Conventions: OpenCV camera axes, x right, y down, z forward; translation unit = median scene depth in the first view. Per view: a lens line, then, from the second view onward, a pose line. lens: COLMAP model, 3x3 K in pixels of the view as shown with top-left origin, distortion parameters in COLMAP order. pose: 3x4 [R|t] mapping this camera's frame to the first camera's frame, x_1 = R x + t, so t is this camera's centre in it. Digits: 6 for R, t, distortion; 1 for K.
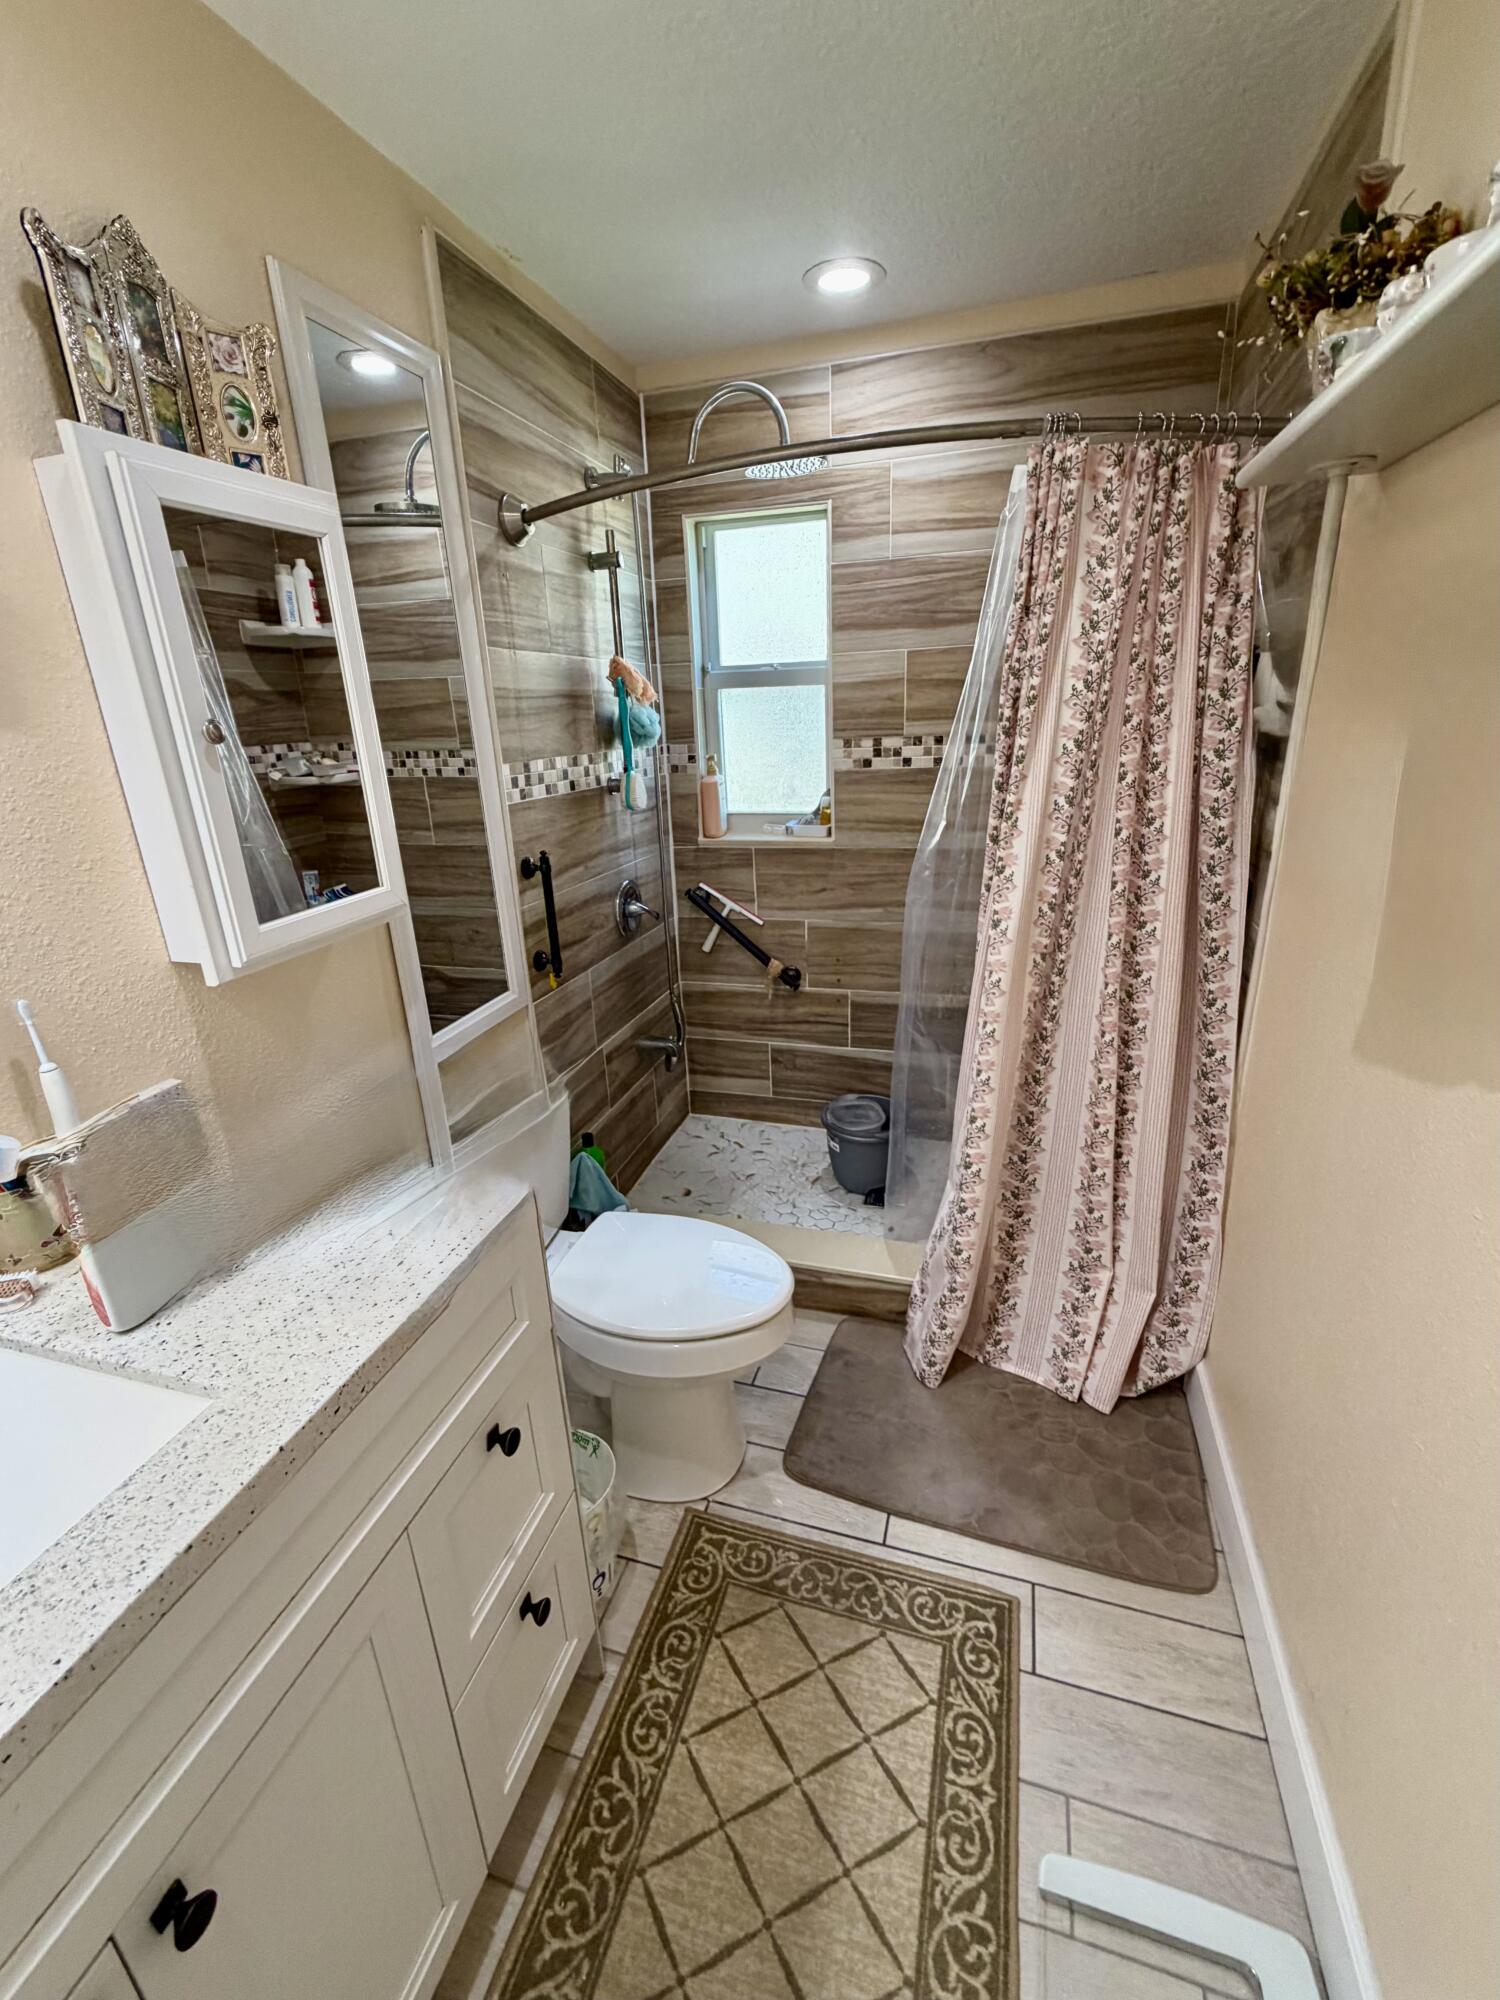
lens RADIAL K [[805.1, 0, 750.4], [0, 805.1, 989.4], [0, 0, 1]] dist [0.002459, 0.000580]
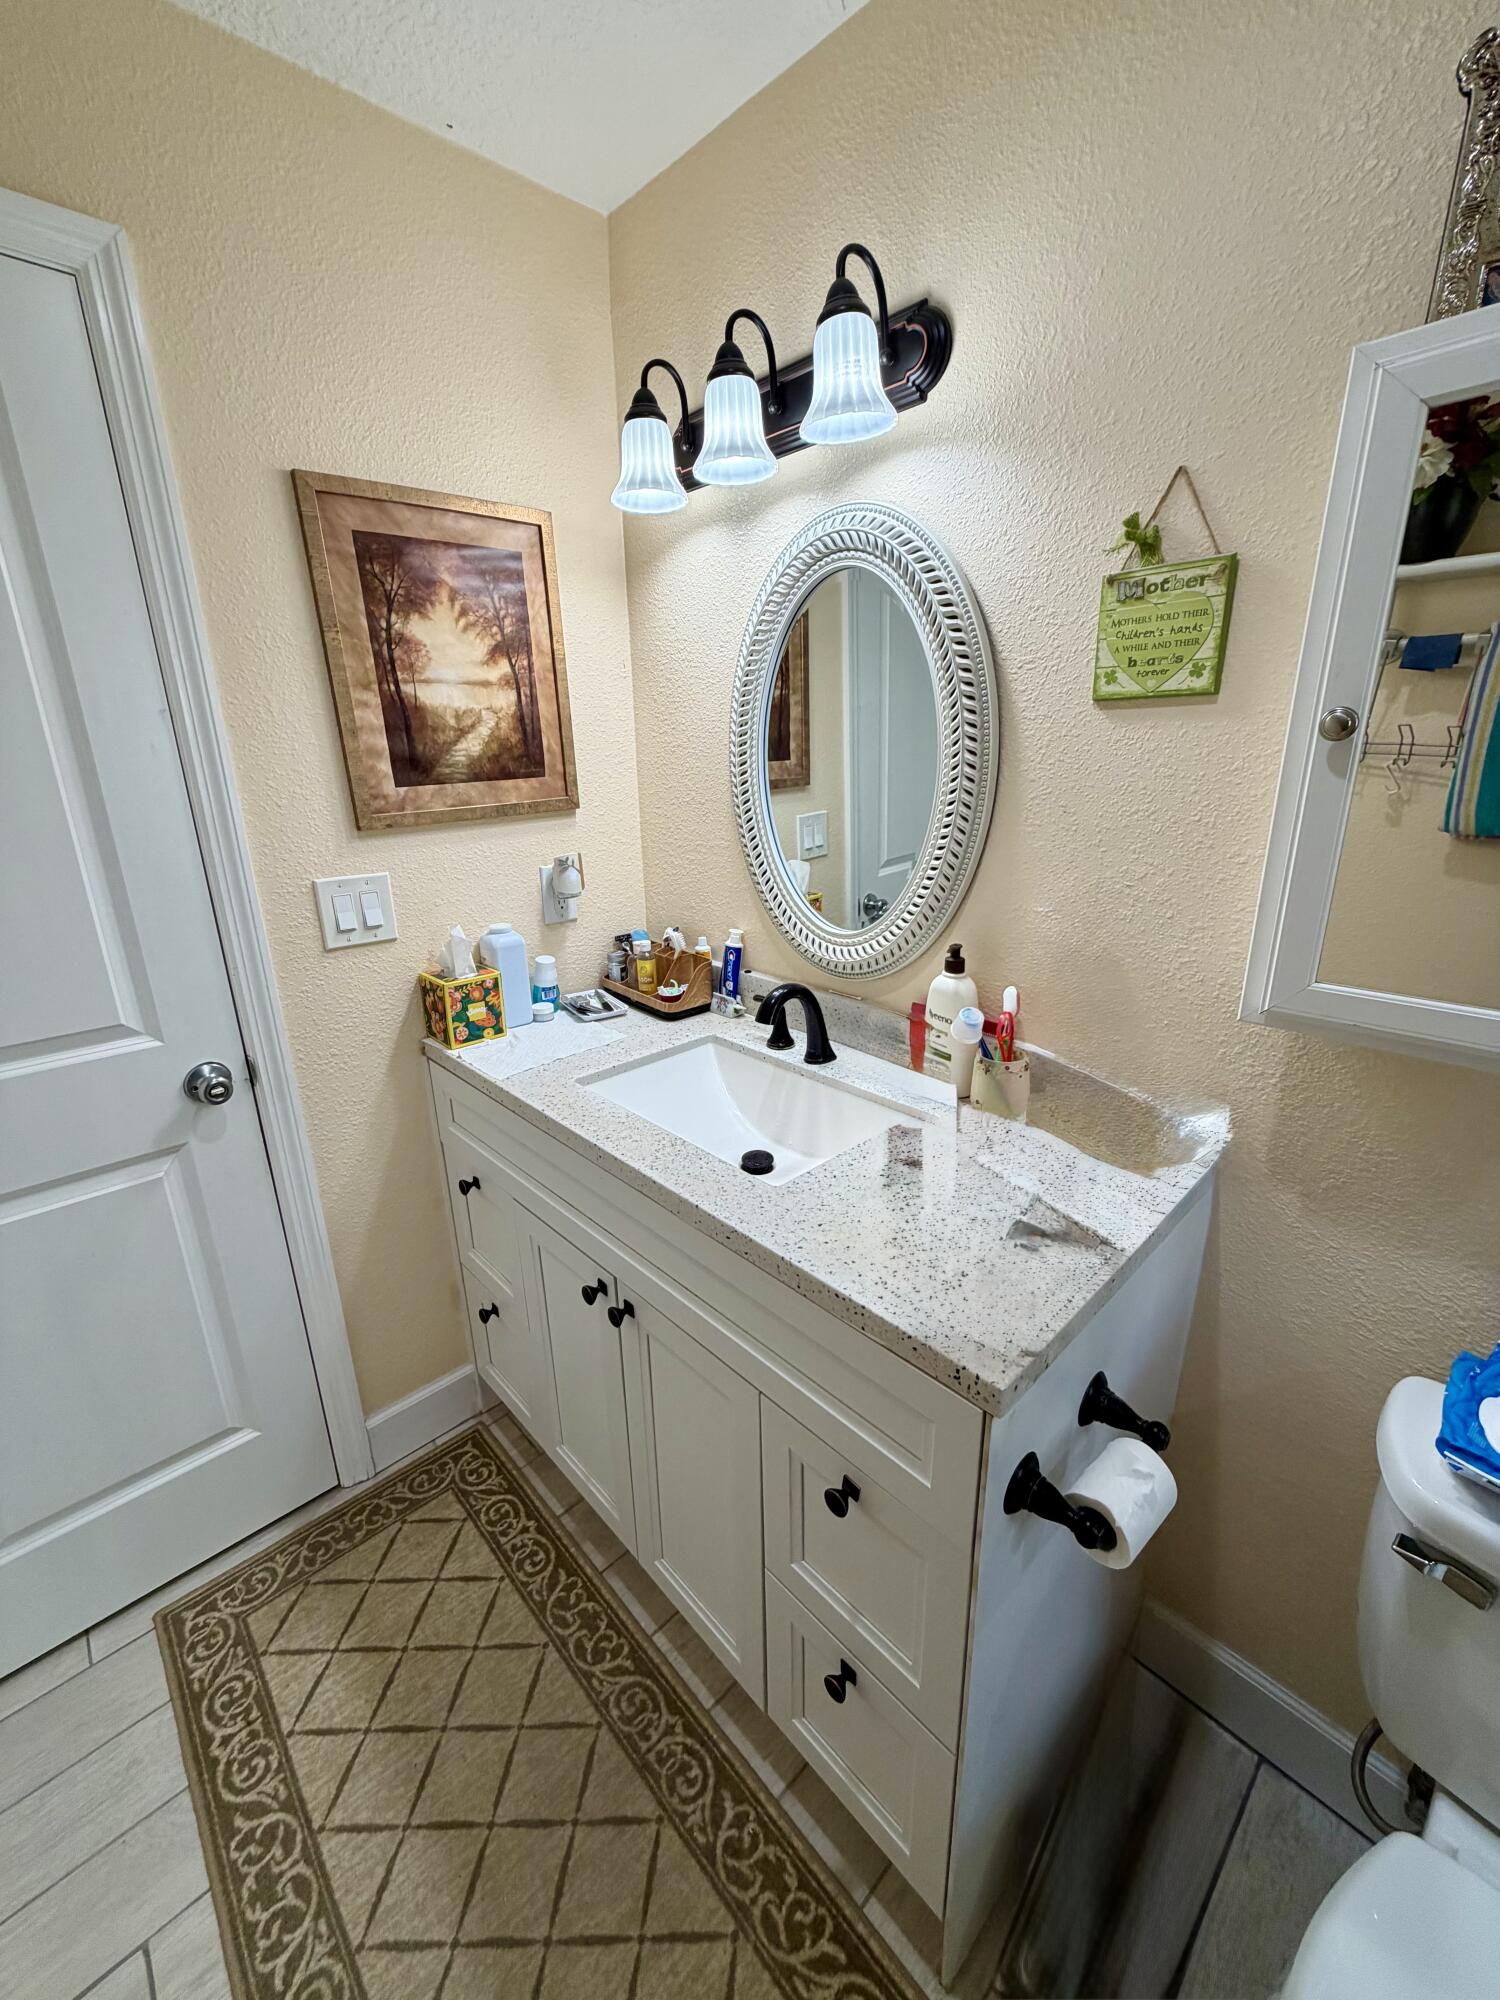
lens RADIAL K [[805.1, 0, 745.1], [0, 805.1, 995.4], [0, 0, 1]] dist [0.002459, 0.000580]
pose [[-0.494411, 0.311448, -0.811515, 0.300824], [-0.240662, 0.848061, 0.472096, -0.317382], [0.835248, 0.428710, -0.344337, 0.904509]]
